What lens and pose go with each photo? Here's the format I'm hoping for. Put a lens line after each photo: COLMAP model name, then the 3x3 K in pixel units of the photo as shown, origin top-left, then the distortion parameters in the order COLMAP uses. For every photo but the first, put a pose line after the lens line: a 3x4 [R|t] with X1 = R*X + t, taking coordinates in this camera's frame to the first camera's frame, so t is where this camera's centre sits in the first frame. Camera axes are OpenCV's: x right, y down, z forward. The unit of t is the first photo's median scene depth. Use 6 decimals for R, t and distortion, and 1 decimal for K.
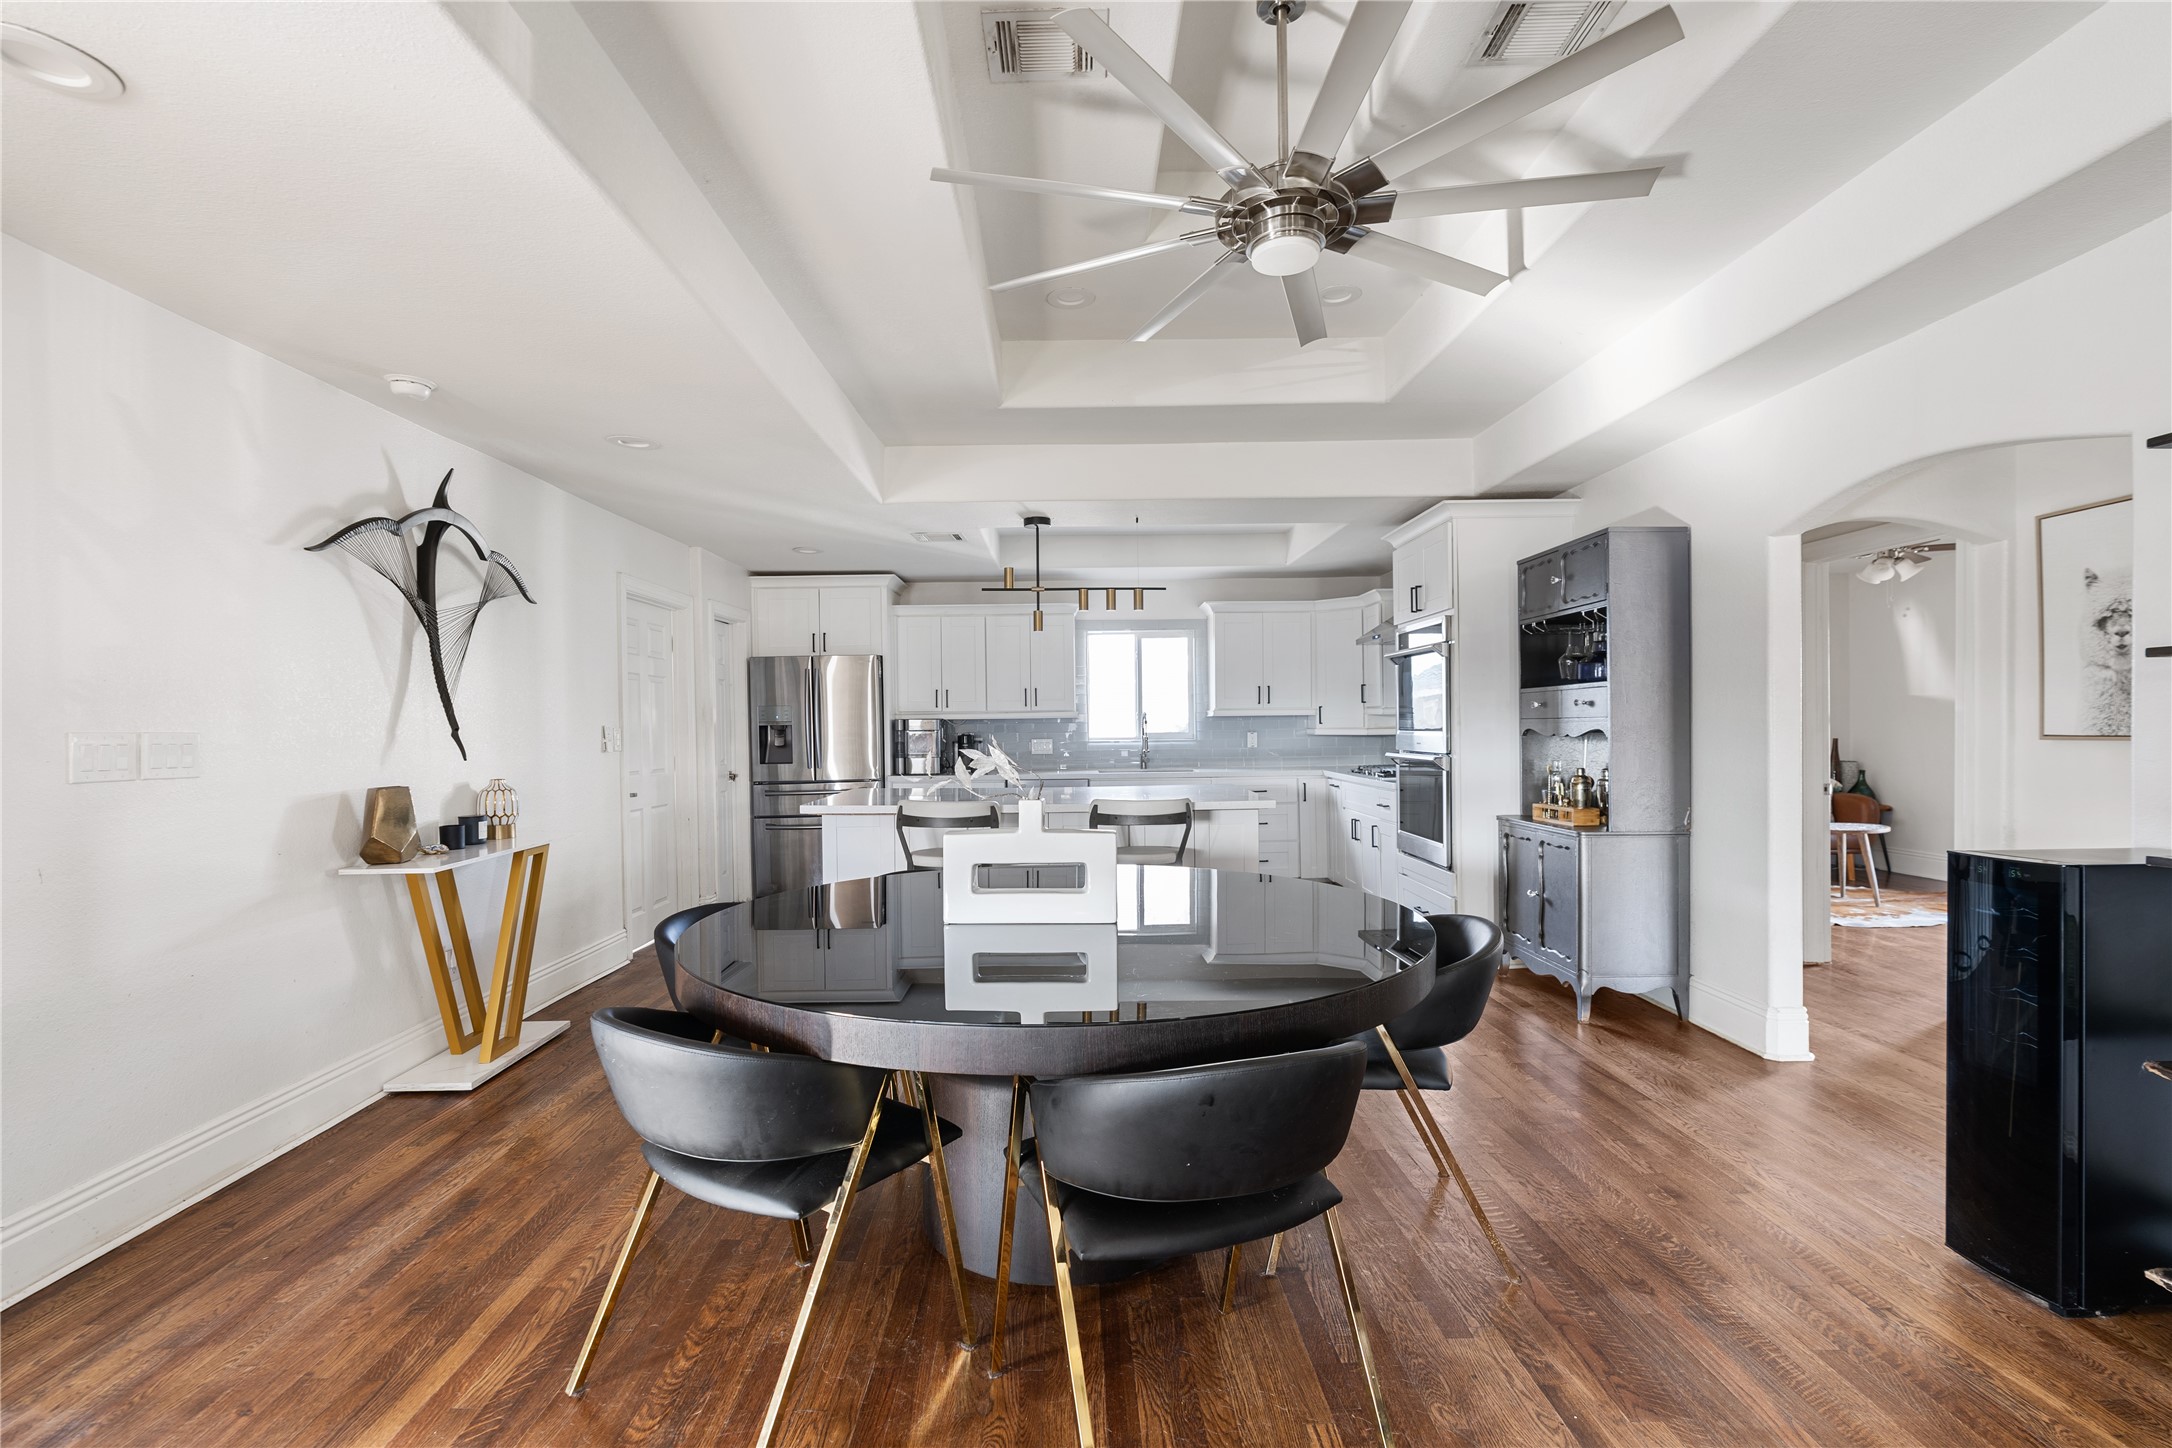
lens RADIAL K [[994.7, 0, 1087.1], [0, 994.7, 730.6], [0, 0, 1]] dist [-0.001561, 0.000569]
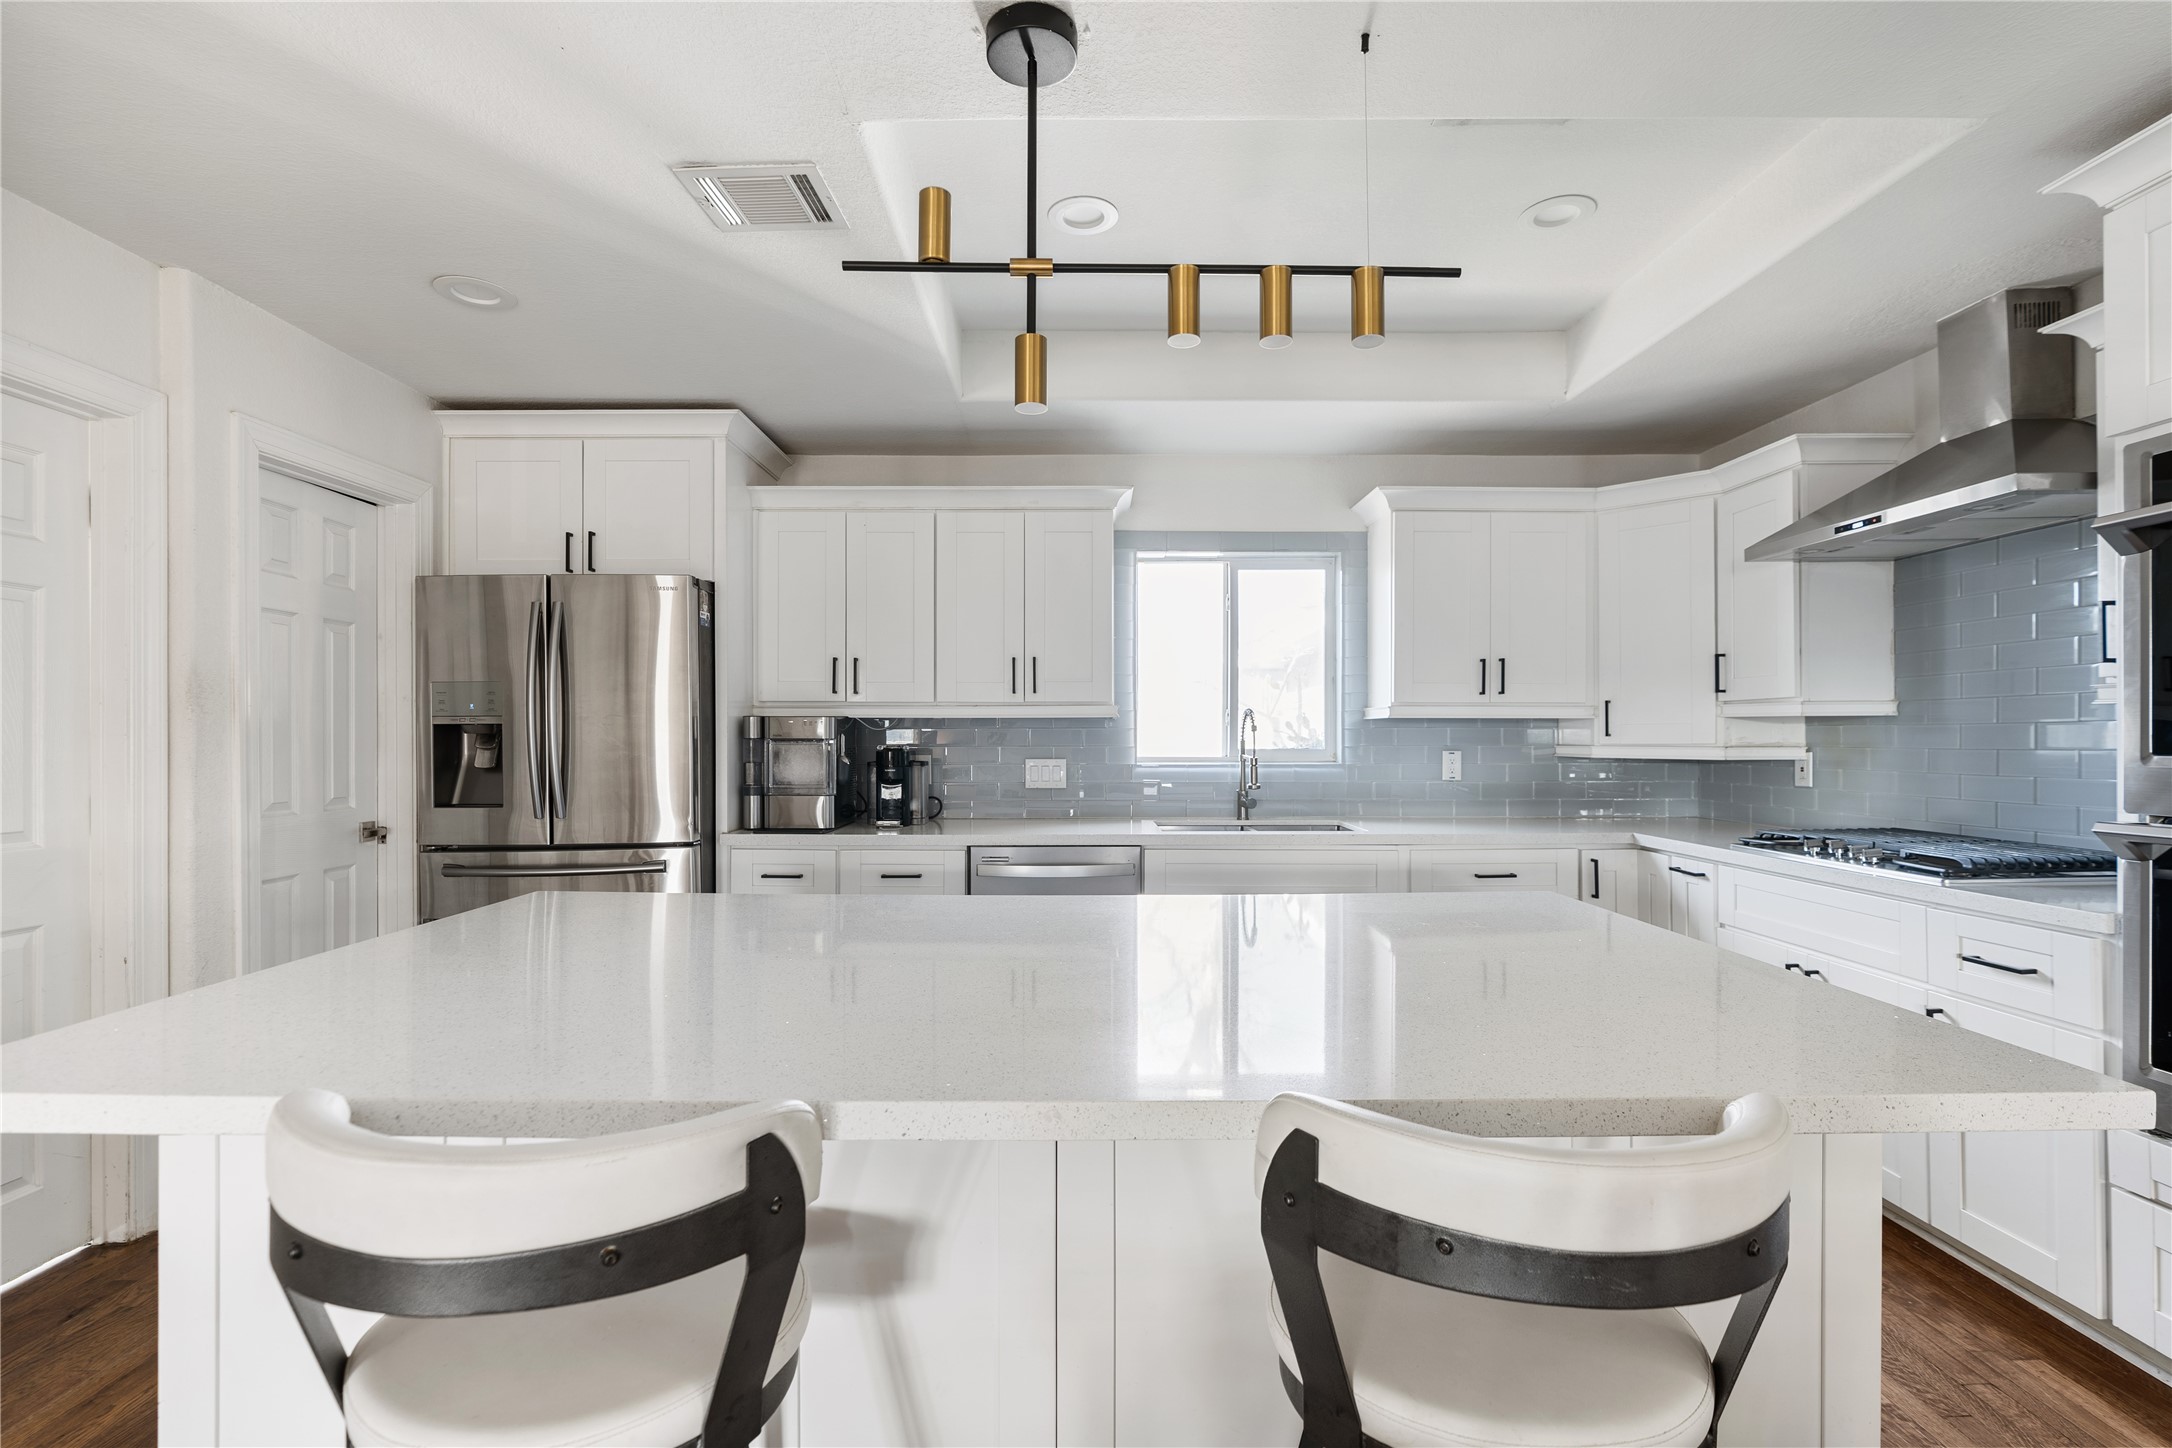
lens RADIAL K [[994.7, 0, 1082.2], [0, 994.7, 727.8], [0, 0, 1]] dist [-0.001561, 0.000569]
pose [[0.999793, 0.011445, -0.016836, -0.019777], [-0.011686, 0.999830, -0.014277, -0.000365], [0.016669, 0.014470, 0.999756, 0.511818]]
